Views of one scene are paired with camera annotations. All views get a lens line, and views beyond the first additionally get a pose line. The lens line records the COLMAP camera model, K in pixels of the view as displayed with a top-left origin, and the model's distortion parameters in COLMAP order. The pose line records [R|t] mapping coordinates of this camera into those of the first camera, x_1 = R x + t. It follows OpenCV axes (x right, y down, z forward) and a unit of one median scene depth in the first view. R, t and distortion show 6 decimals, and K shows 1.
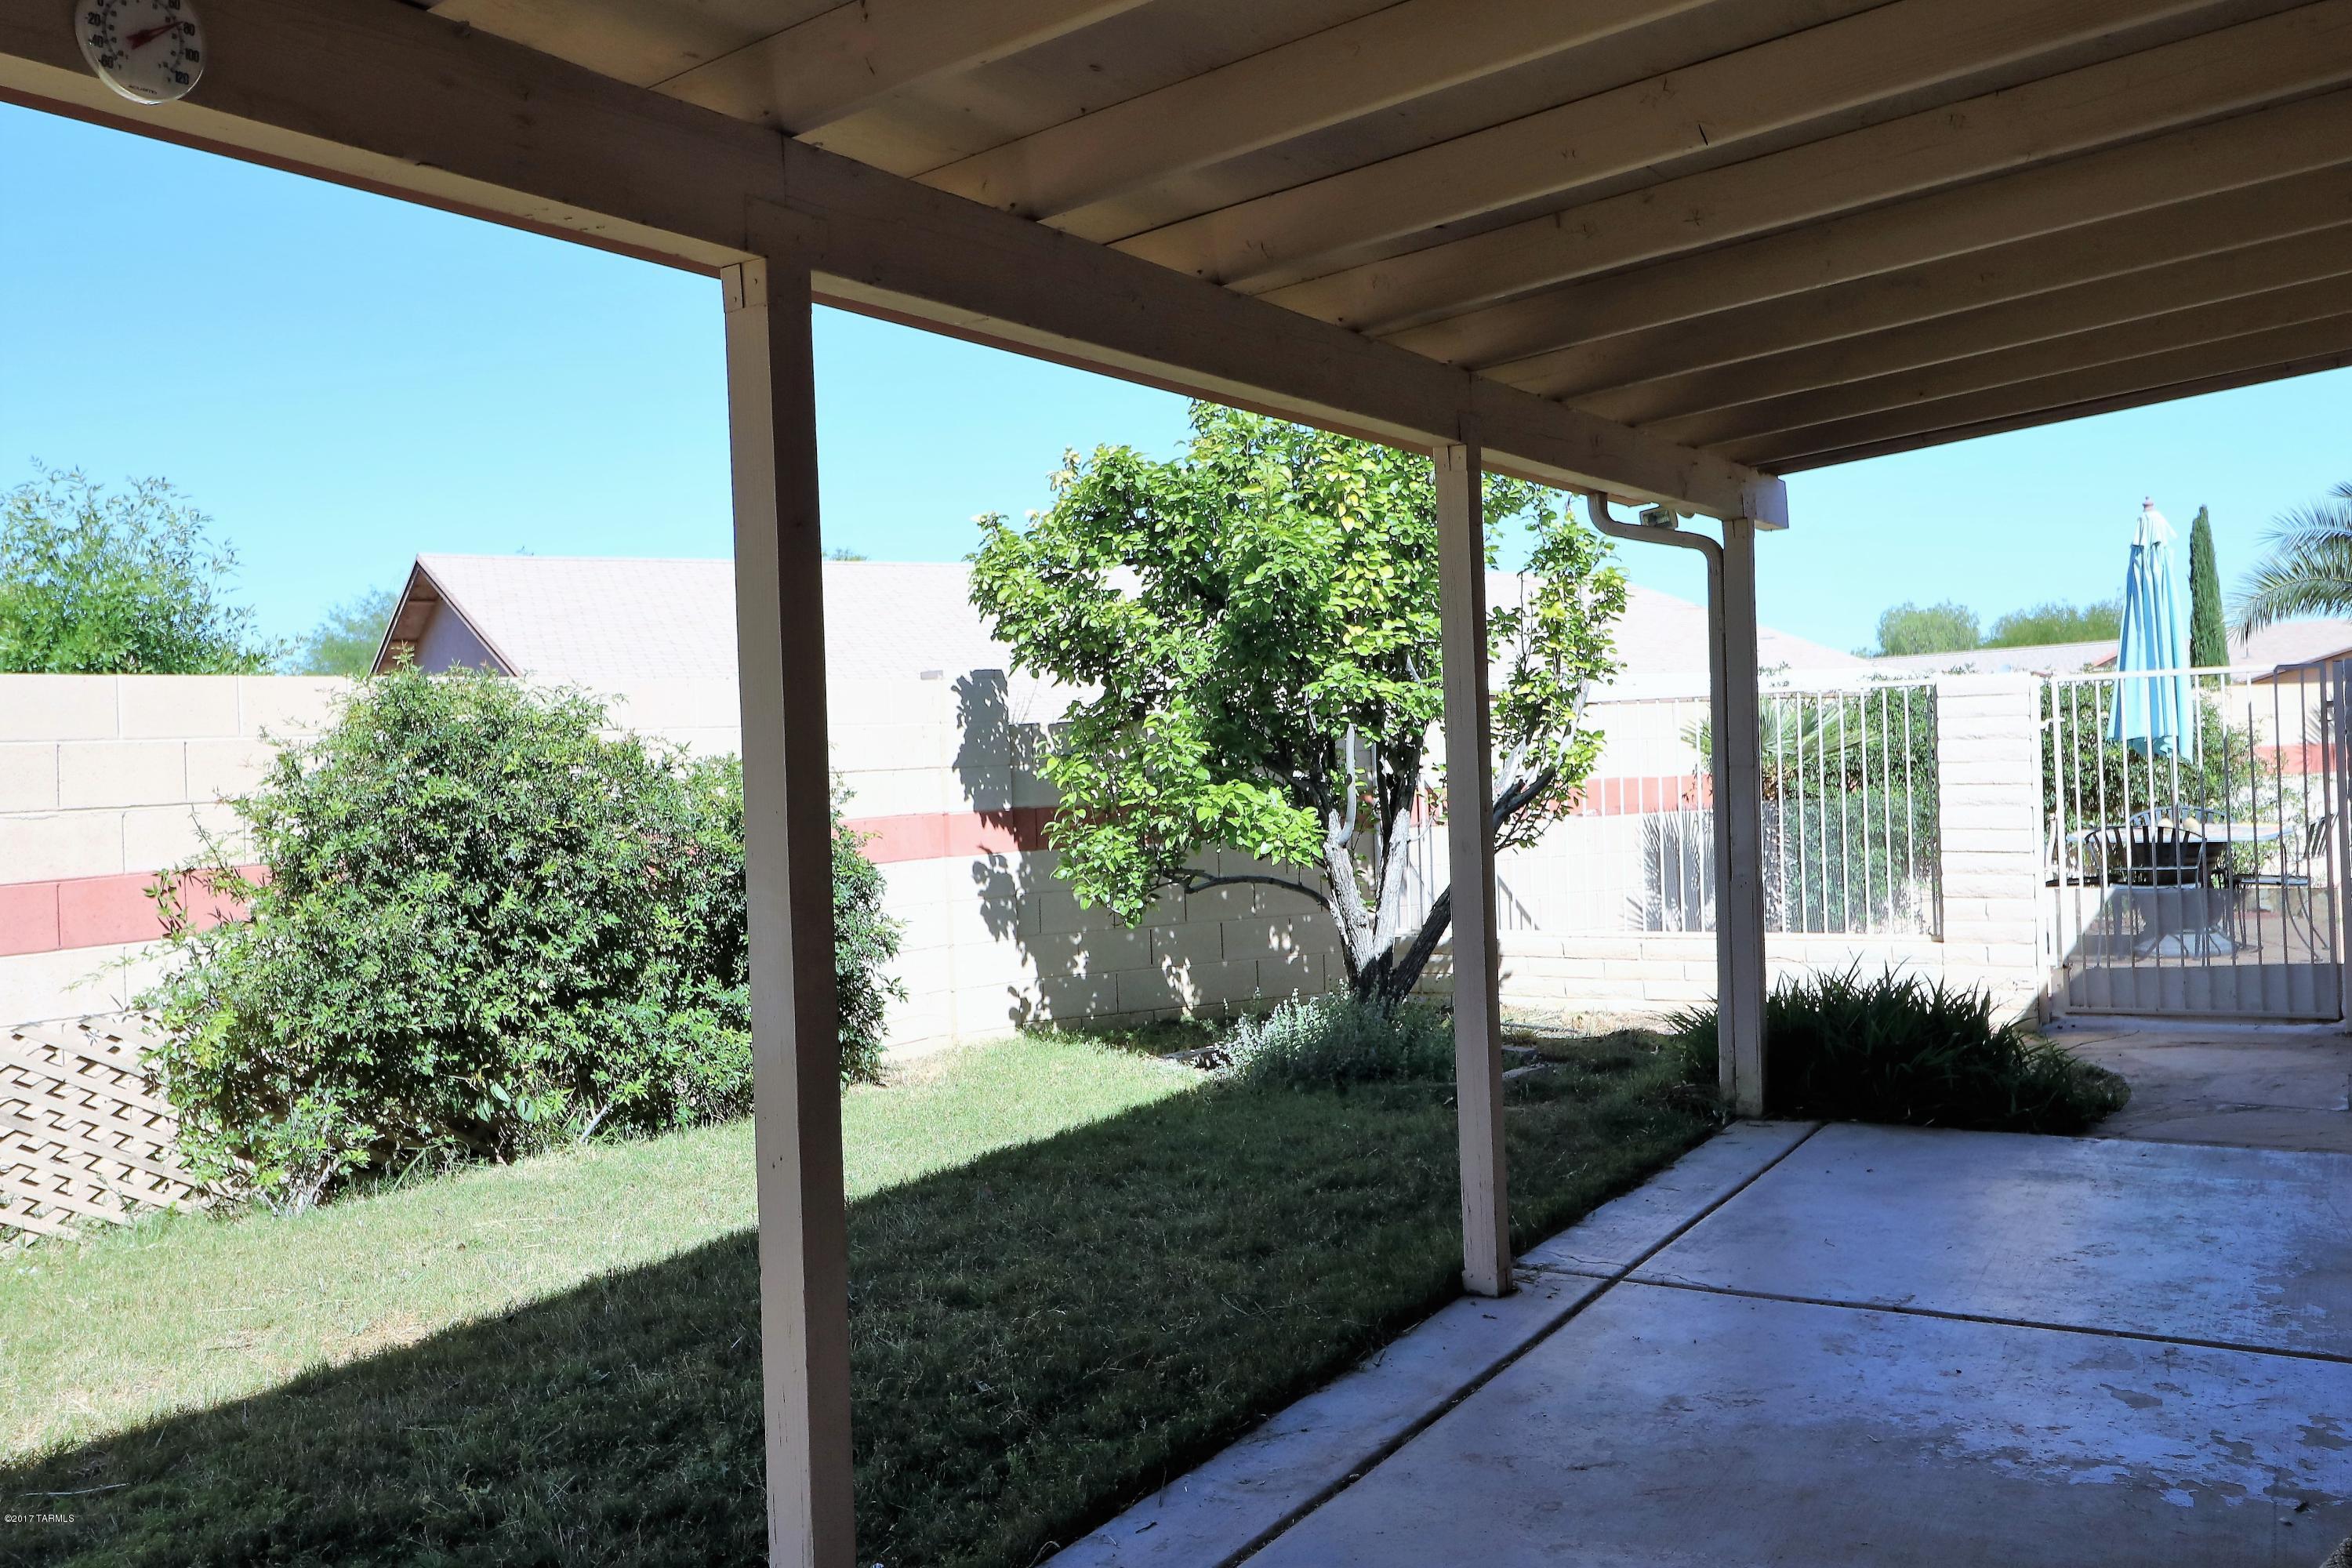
lens RADIAL K [[1680.6, 0, 1177.5], [0, 1680.6, 755.9], [0, 0, 1]] dist [0.005683, -0.001439]
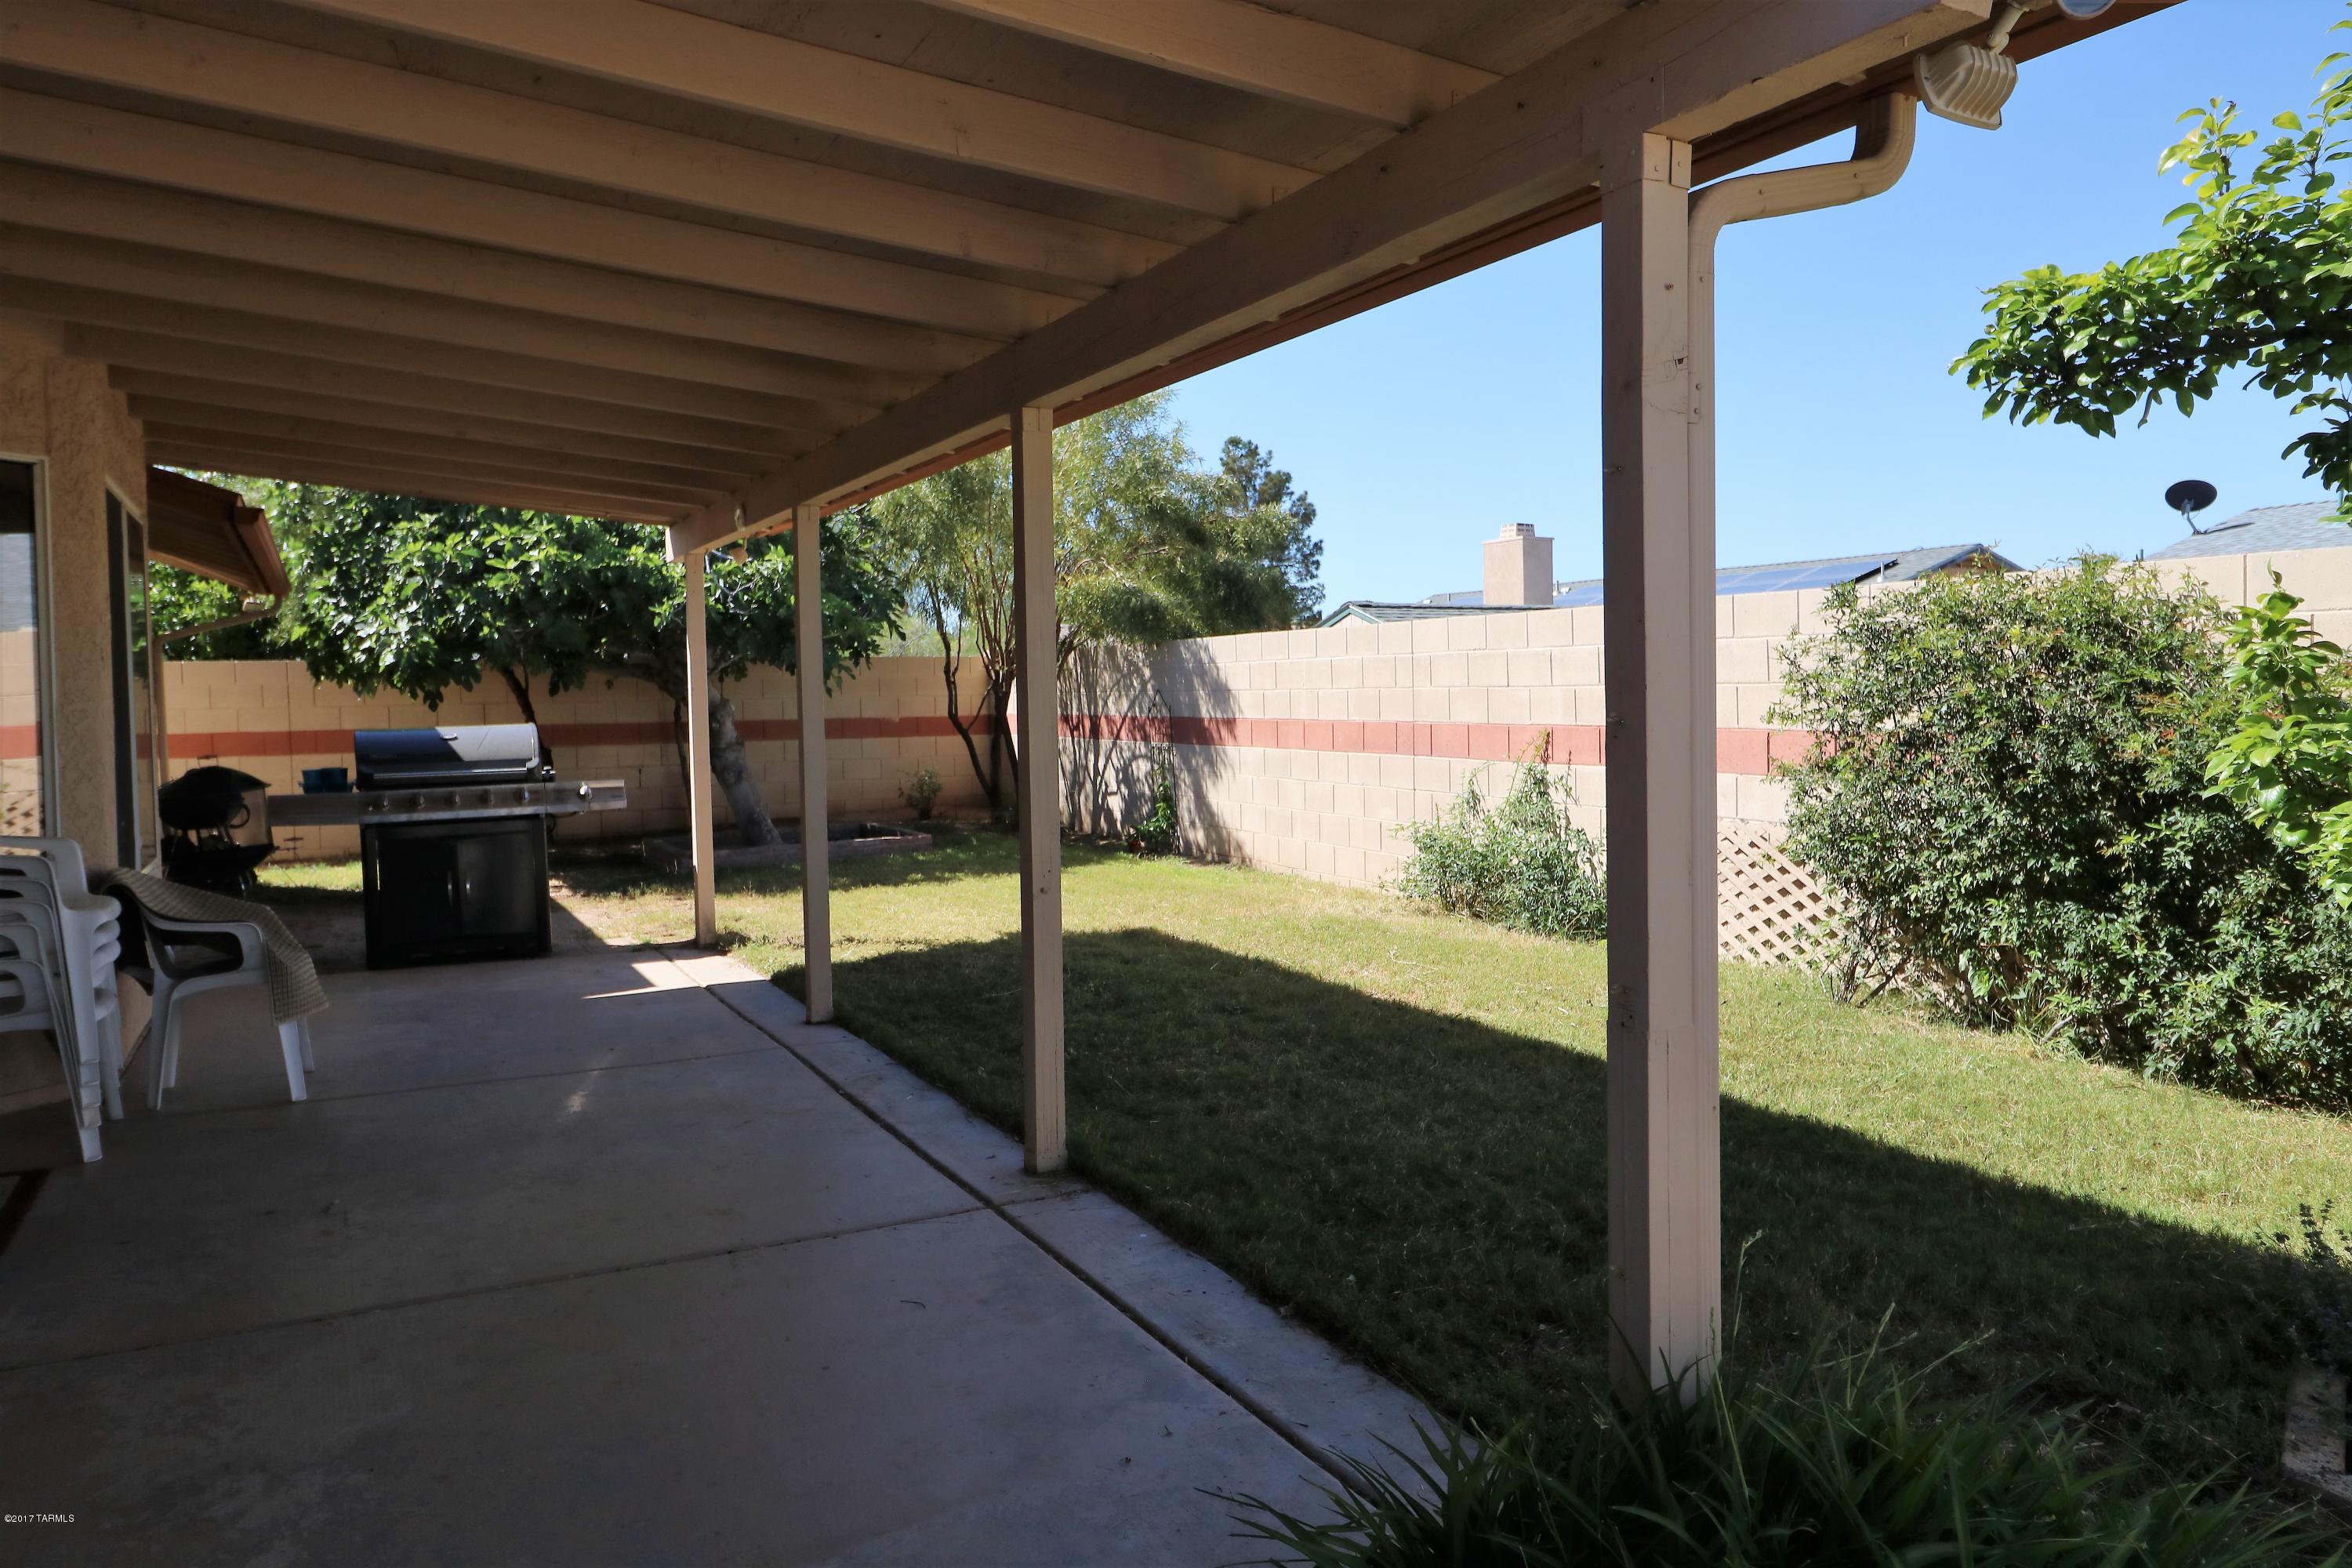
lens RADIAL K [[1680.6, 0, 1177.5], [0, 1680.6, 755.9], [0, 0, 1]] dist [0.005683, -0.001439]
pose [[-0.461276, 0.083015, -0.883365, 1.074894], [0.032587, 0.996527, 0.076633, -0.021342], [0.886658, 0.006563, -0.462379, 1.579431]]
